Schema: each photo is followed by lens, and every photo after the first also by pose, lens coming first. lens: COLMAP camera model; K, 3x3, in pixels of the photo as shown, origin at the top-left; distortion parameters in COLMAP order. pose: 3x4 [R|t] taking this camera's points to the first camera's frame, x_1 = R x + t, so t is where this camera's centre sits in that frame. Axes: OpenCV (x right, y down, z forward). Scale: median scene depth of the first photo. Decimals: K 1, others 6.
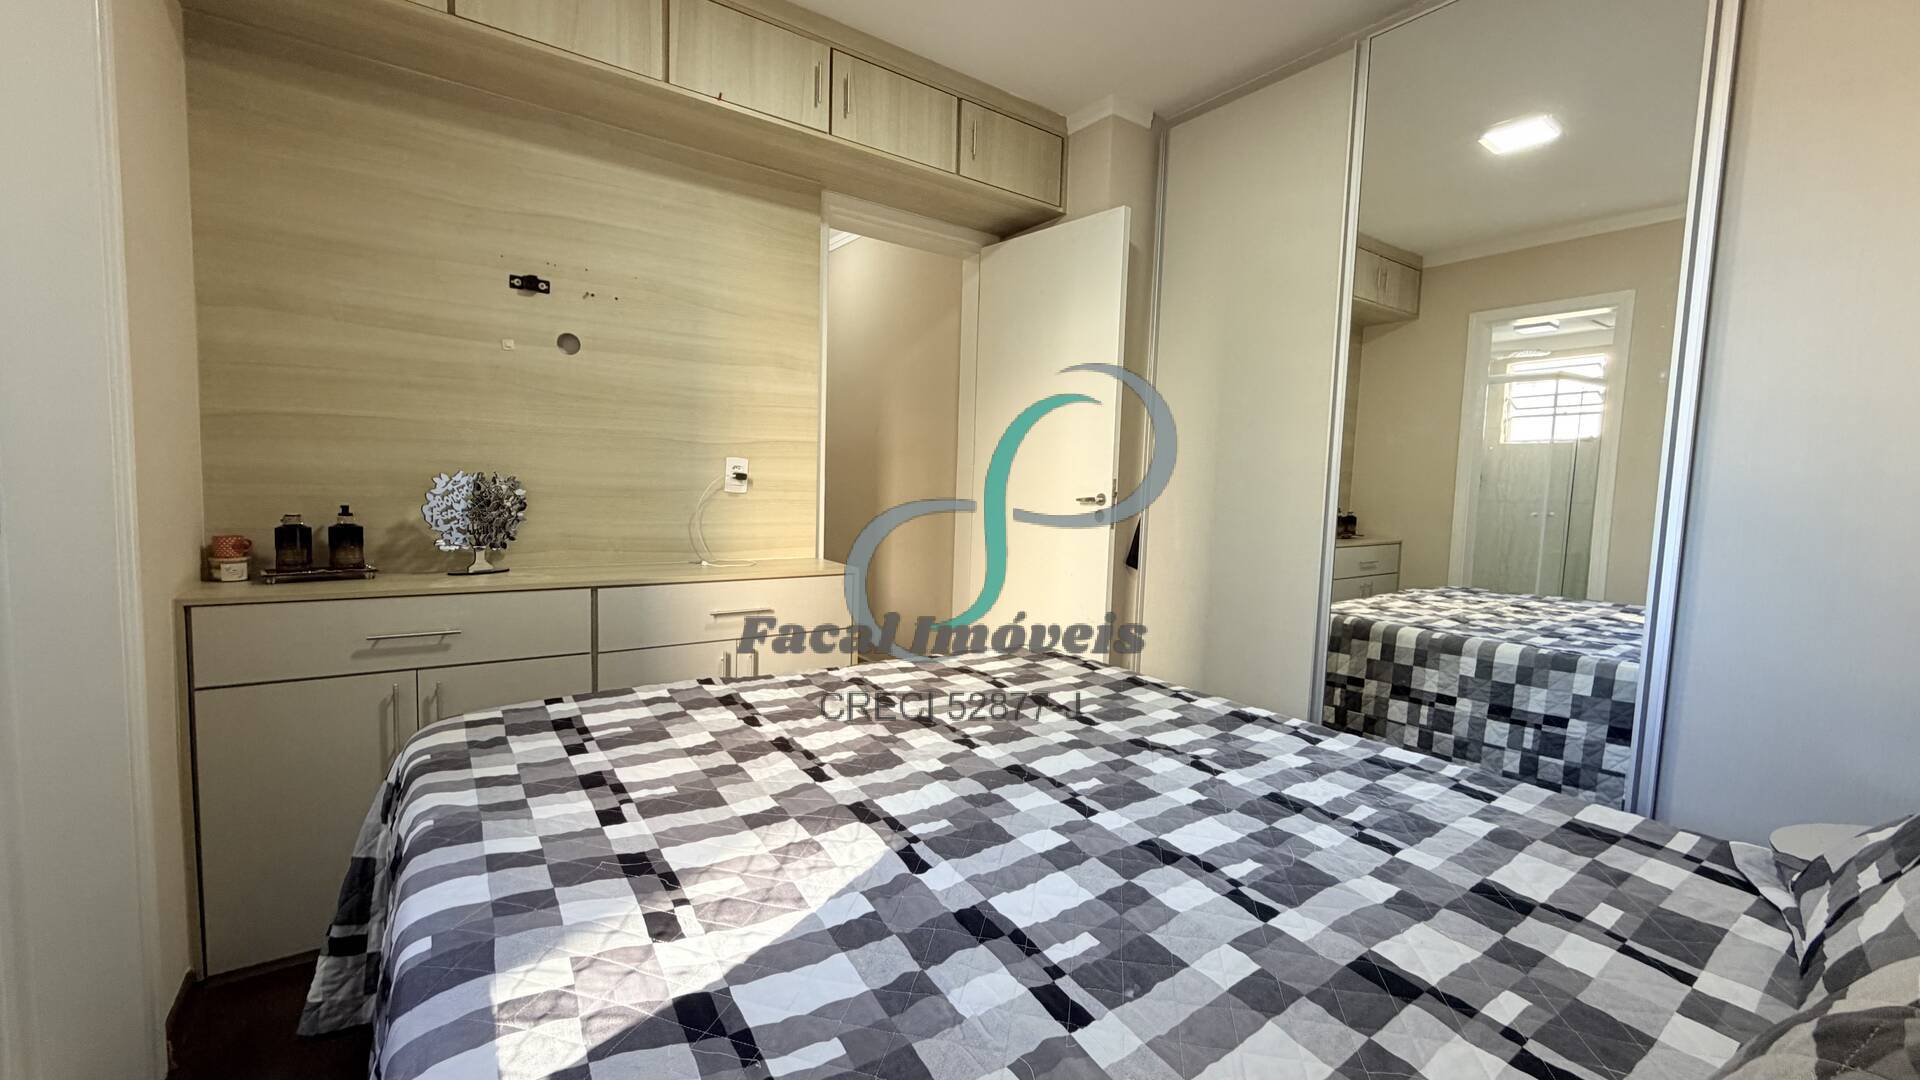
lens RADIAL K [[769.3, 0, 949.9], [0, 769.3, 553.0], [0, 0, 1]] dist [-0.001129, 0.000291]
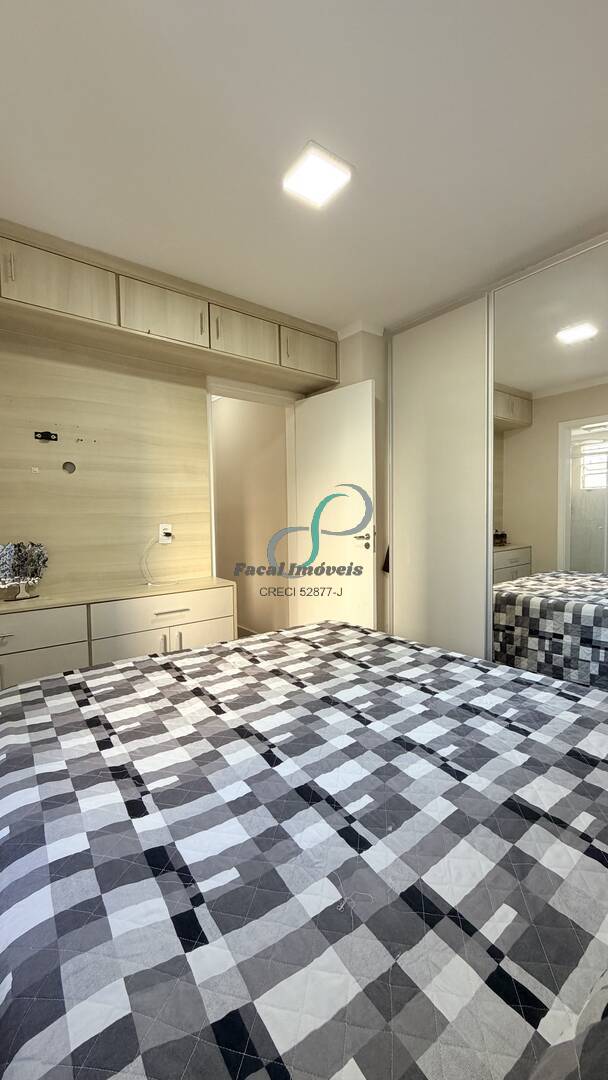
lens RADIAL K [[432.8, 0, 304.9], [0, 432.8, 539.6], [0, 0, 1]] dist [-0.001129, 0.000291]
pose [[0.997918, -0.049126, 0.041792, 0.006651], [0.050687, 0.998023, -0.037168, -0.041526], [-0.039883, 0.039209, 0.998435, -0.030940]]
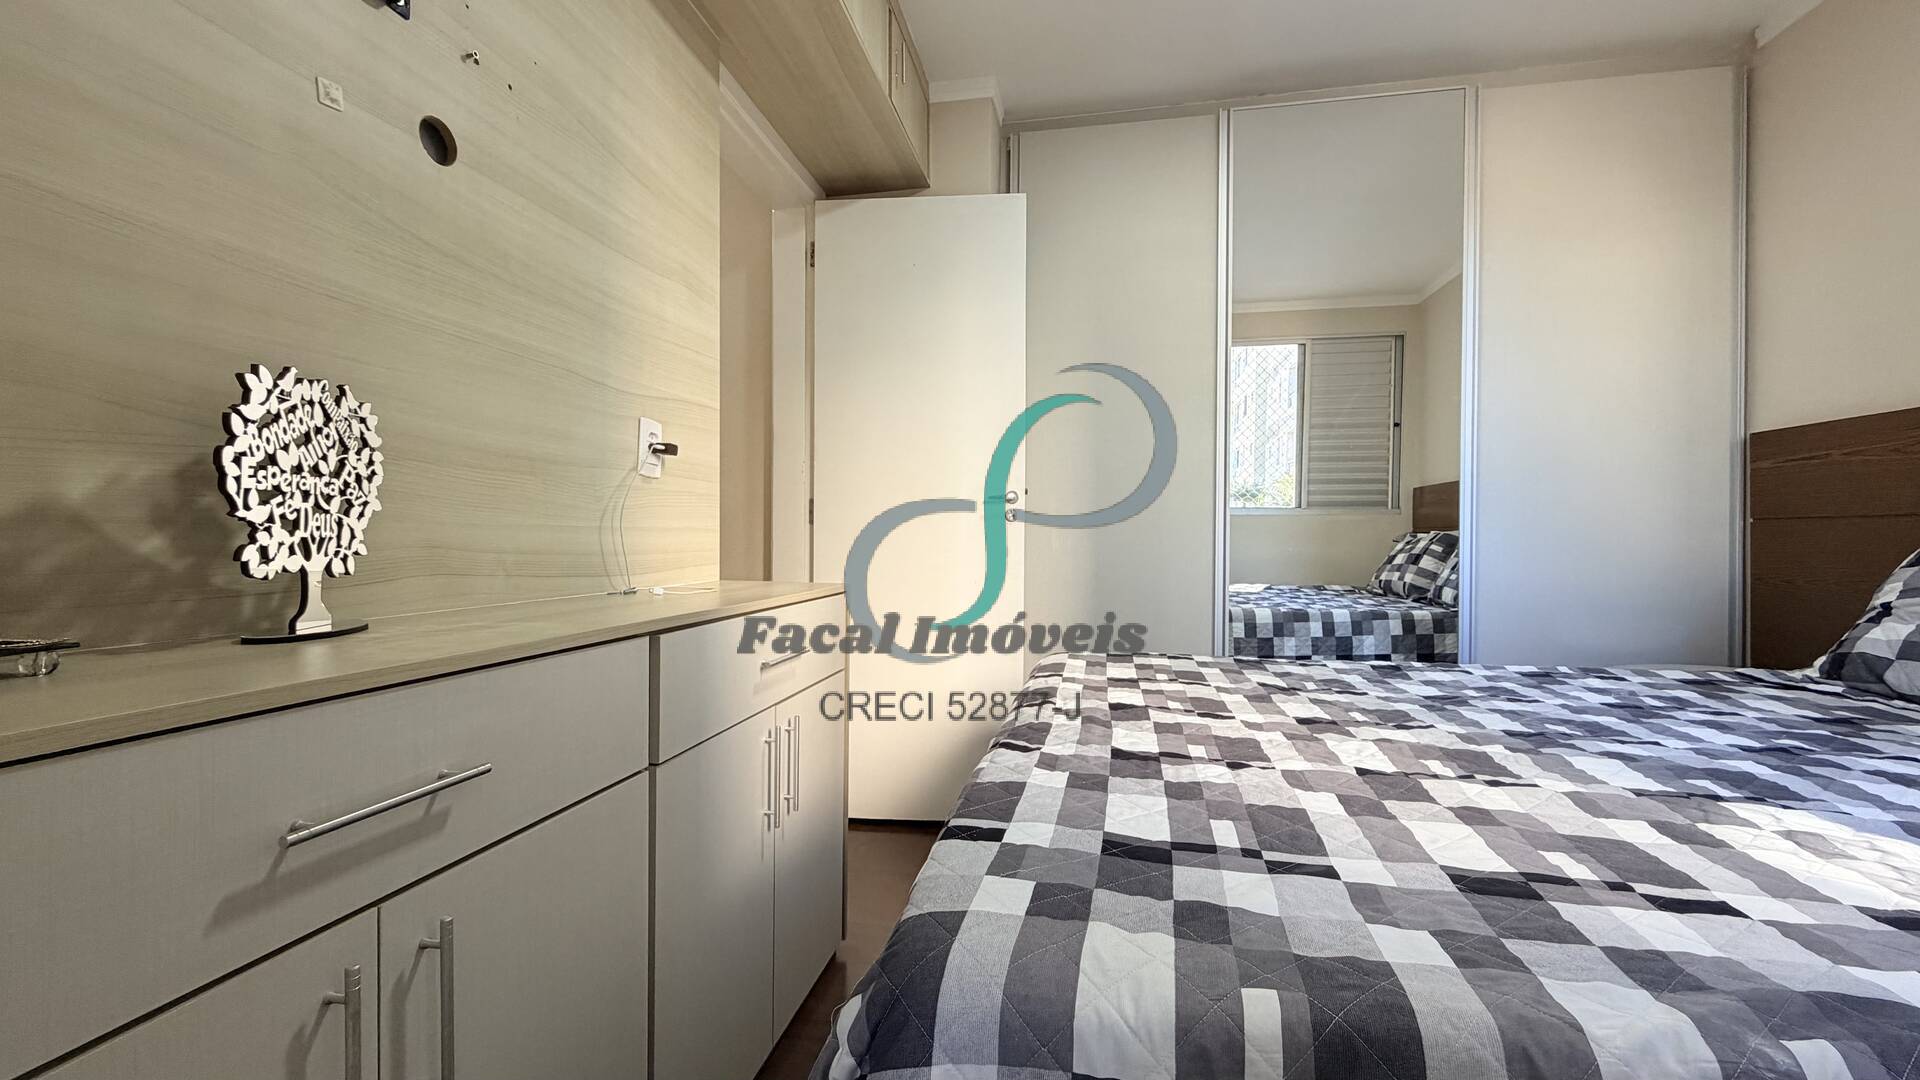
lens RADIAL K [[769.3, 0, 947.8], [0, 769.3, 552.8], [0, 0, 1]] dist [-0.001129, 0.000291]
pose [[0.720055, -0.039571, 0.692787, -0.668935], [0.081474, 0.996288, -0.027775, 0.022121], [-0.689117, 0.076444, 0.720607, 0.507319]]
